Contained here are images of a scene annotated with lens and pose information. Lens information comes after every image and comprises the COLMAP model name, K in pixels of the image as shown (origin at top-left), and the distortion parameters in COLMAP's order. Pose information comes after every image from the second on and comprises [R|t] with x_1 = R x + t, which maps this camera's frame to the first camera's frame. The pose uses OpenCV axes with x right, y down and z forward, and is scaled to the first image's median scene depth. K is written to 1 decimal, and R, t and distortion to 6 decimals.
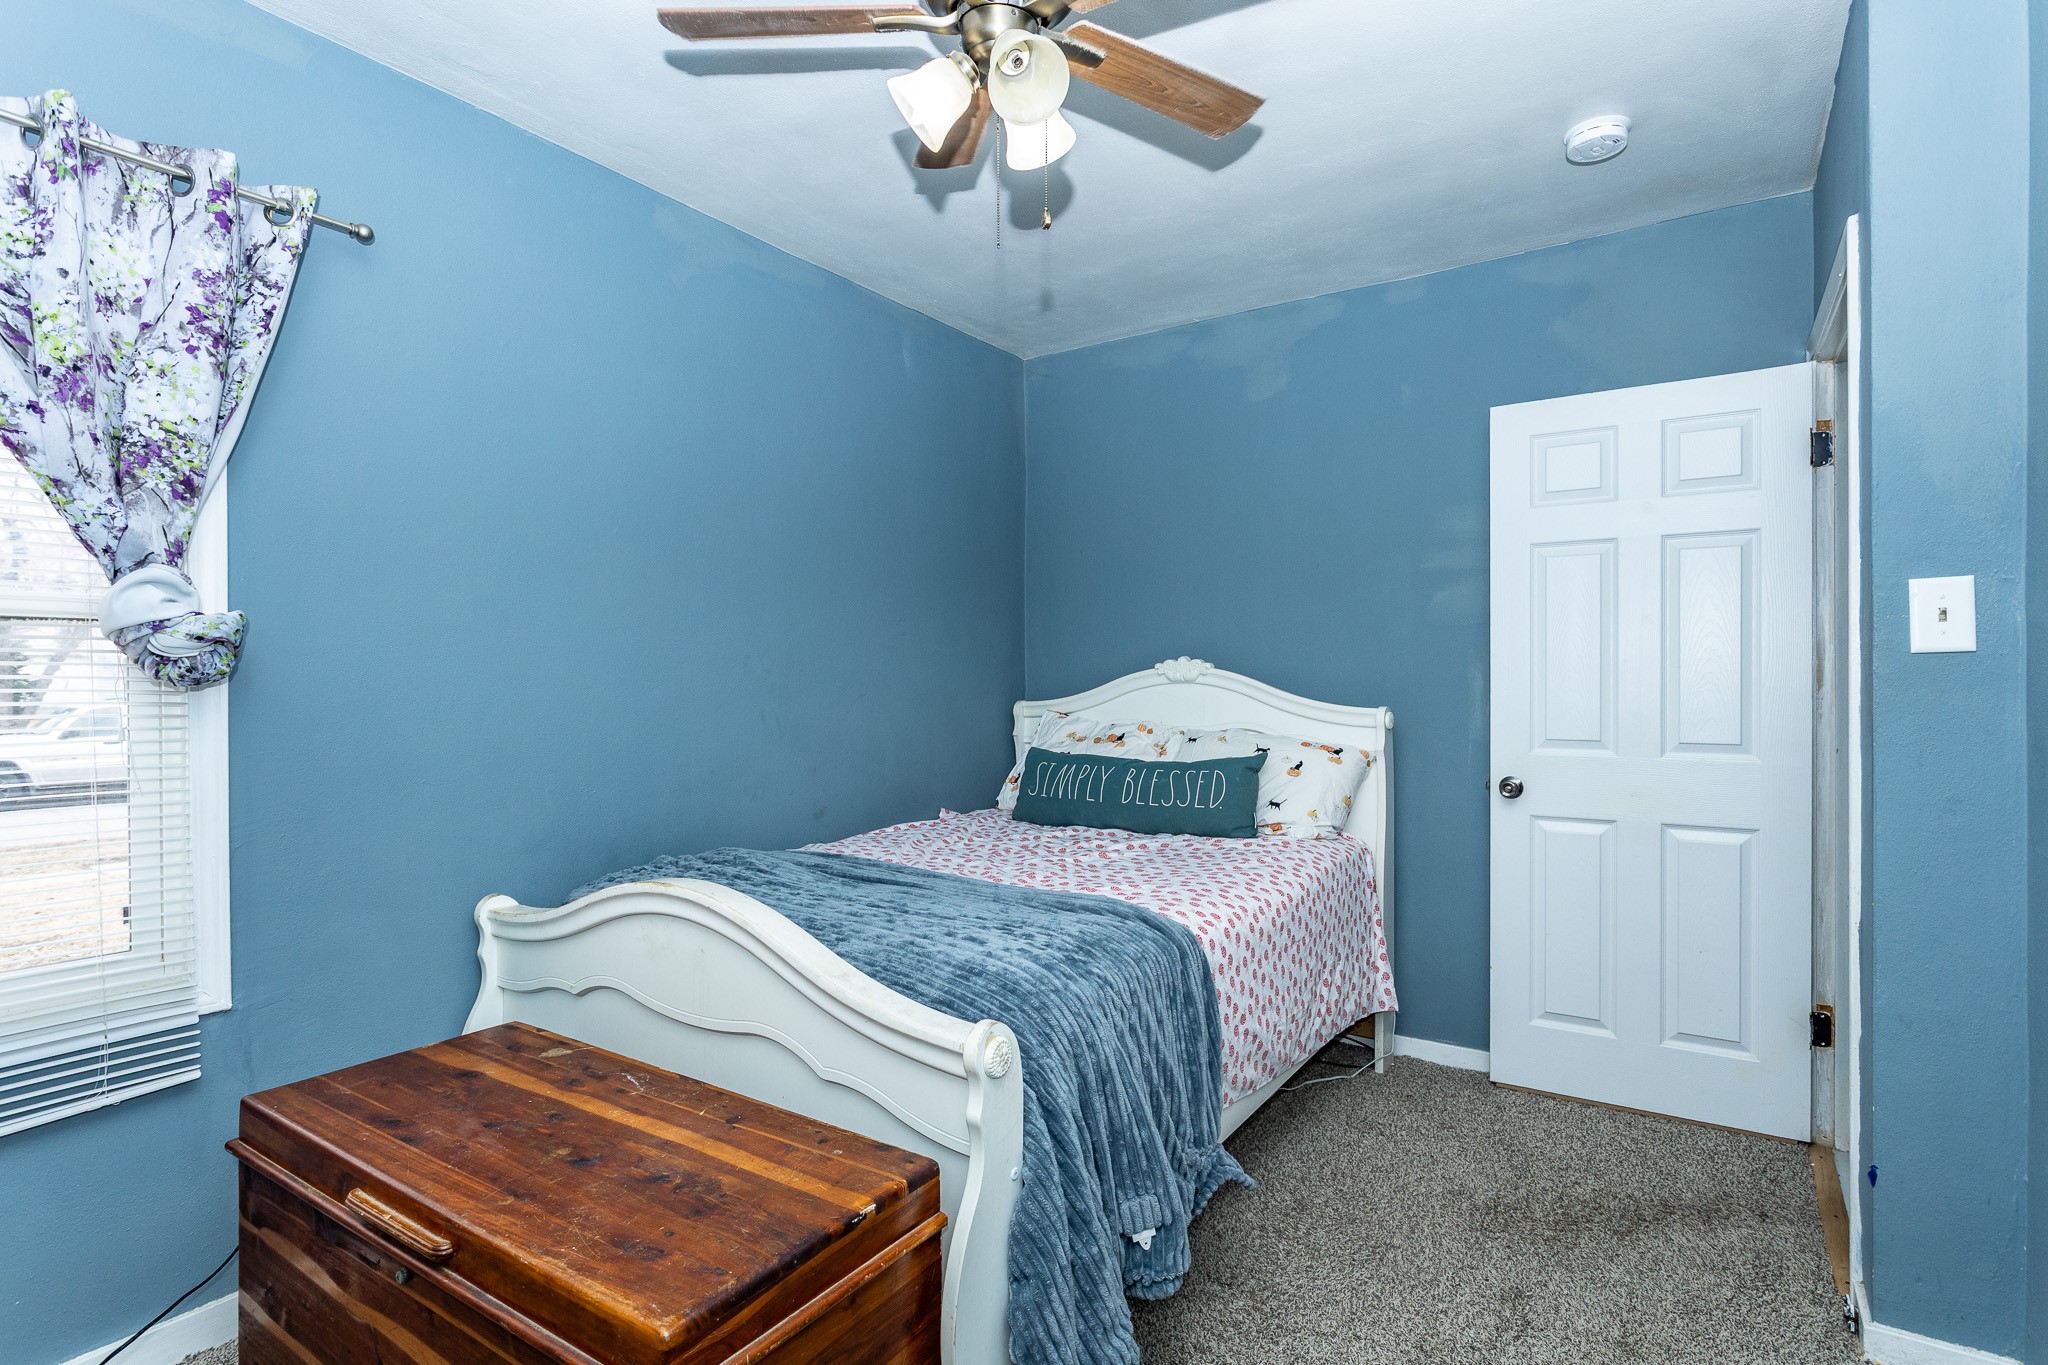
lens RADIAL K [[999.5, 0, 1033.9], [0, 999.5, 687.6], [0, 0, 1]] dist [-0.000753, 0.000517]
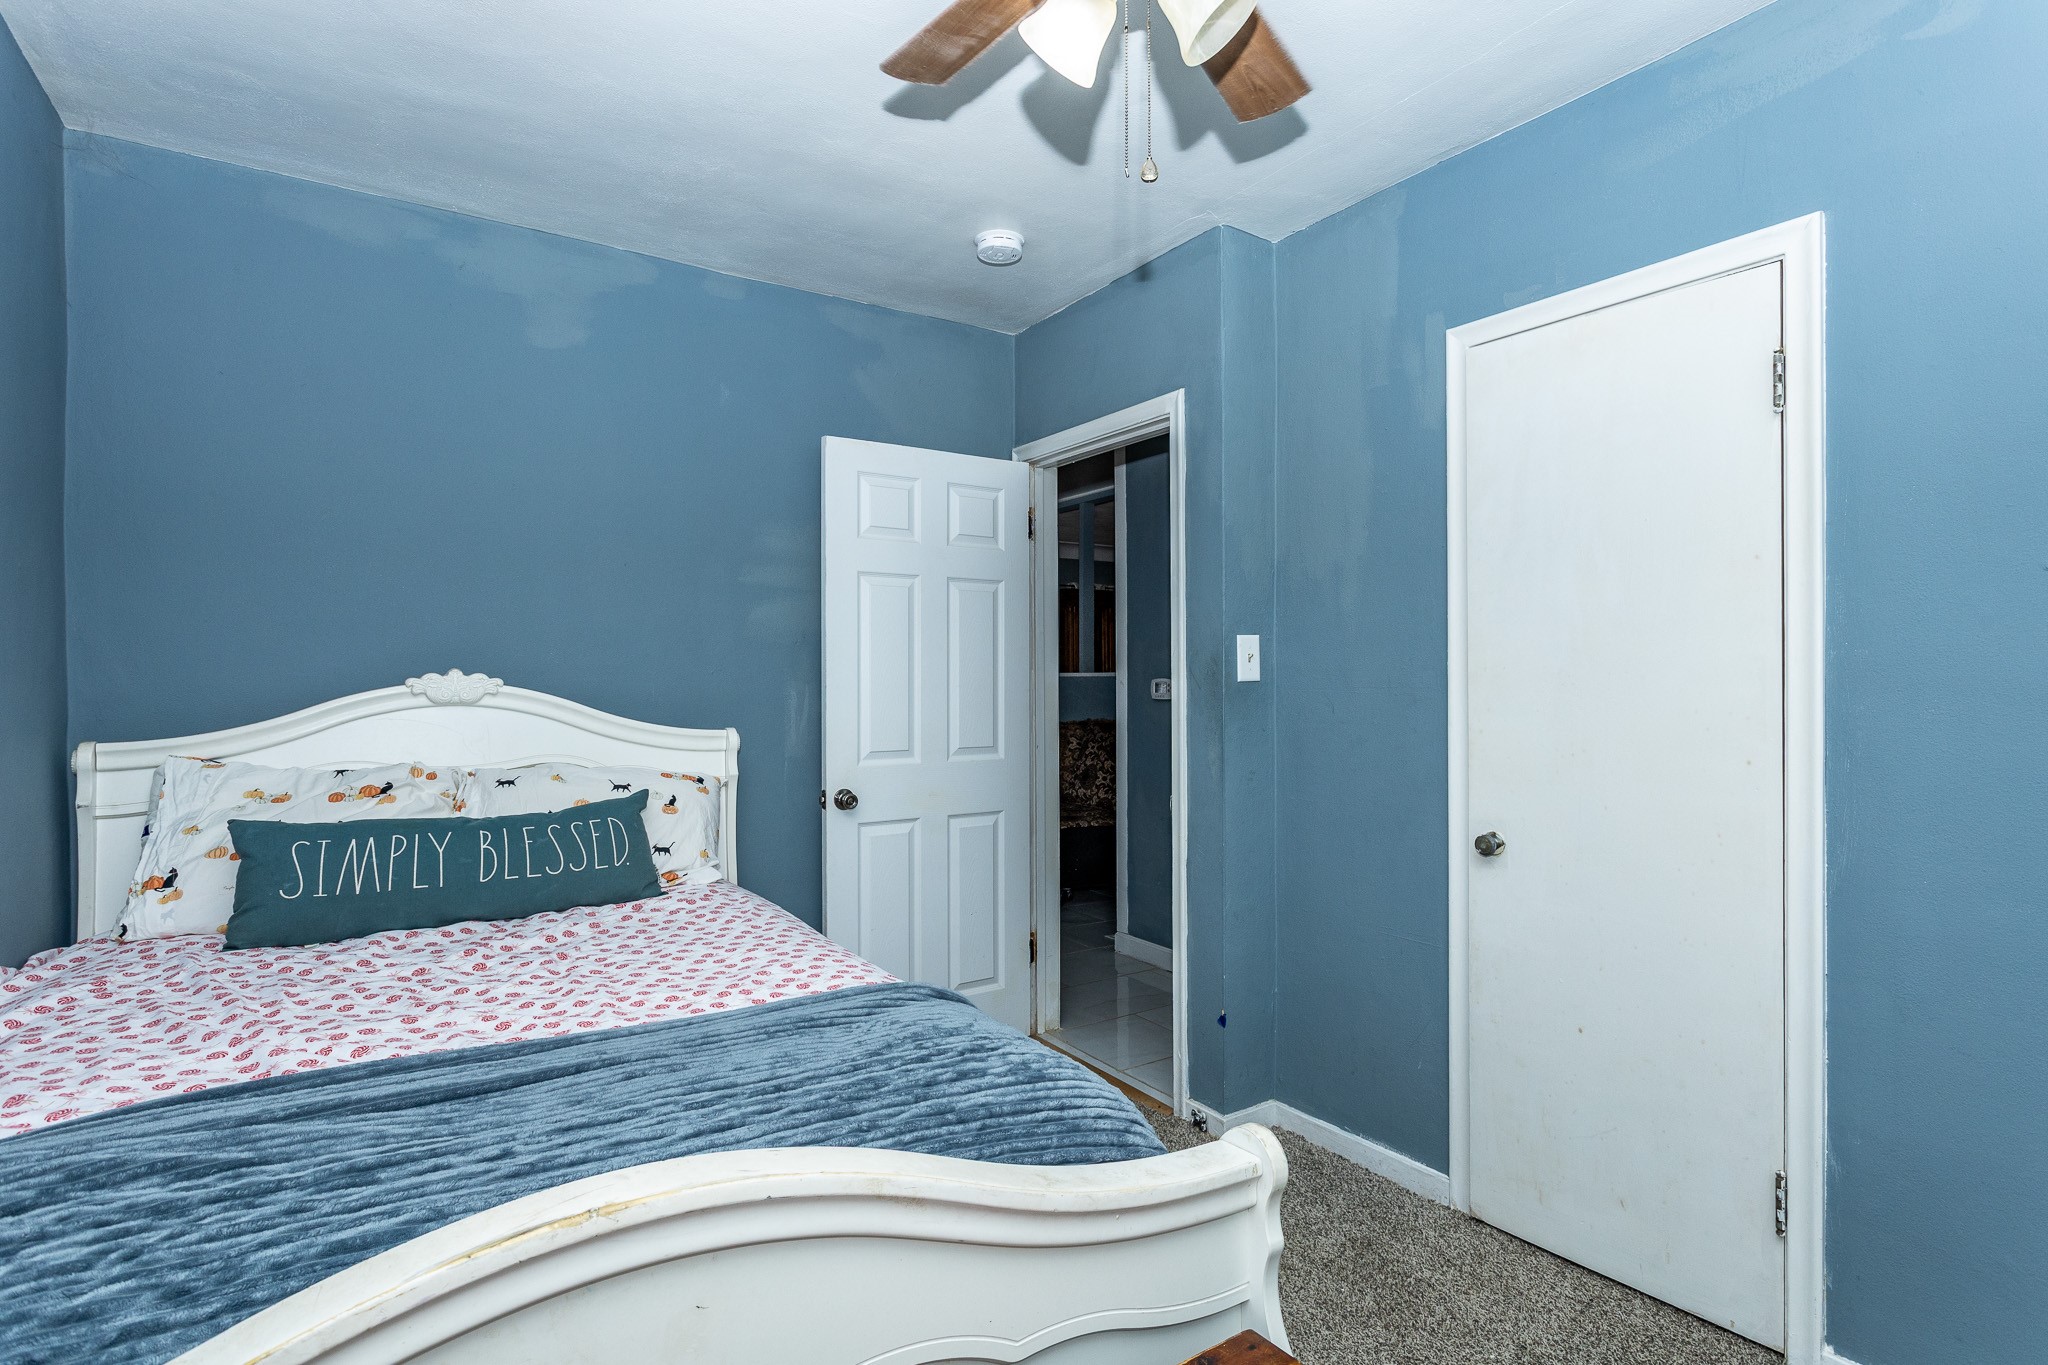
lens RADIAL K [[999.5, 0, 1033.9], [0, 999.5, 687.6], [0, 0, 1]] dist [-0.000753, 0.000517]
pose [[0.397066, -0.002609, 0.917786, -0.393118], [0.009127, 0.999958, -0.001106, -0.014769], [-0.917745, 0.008816, 0.397073, 0.372996]]
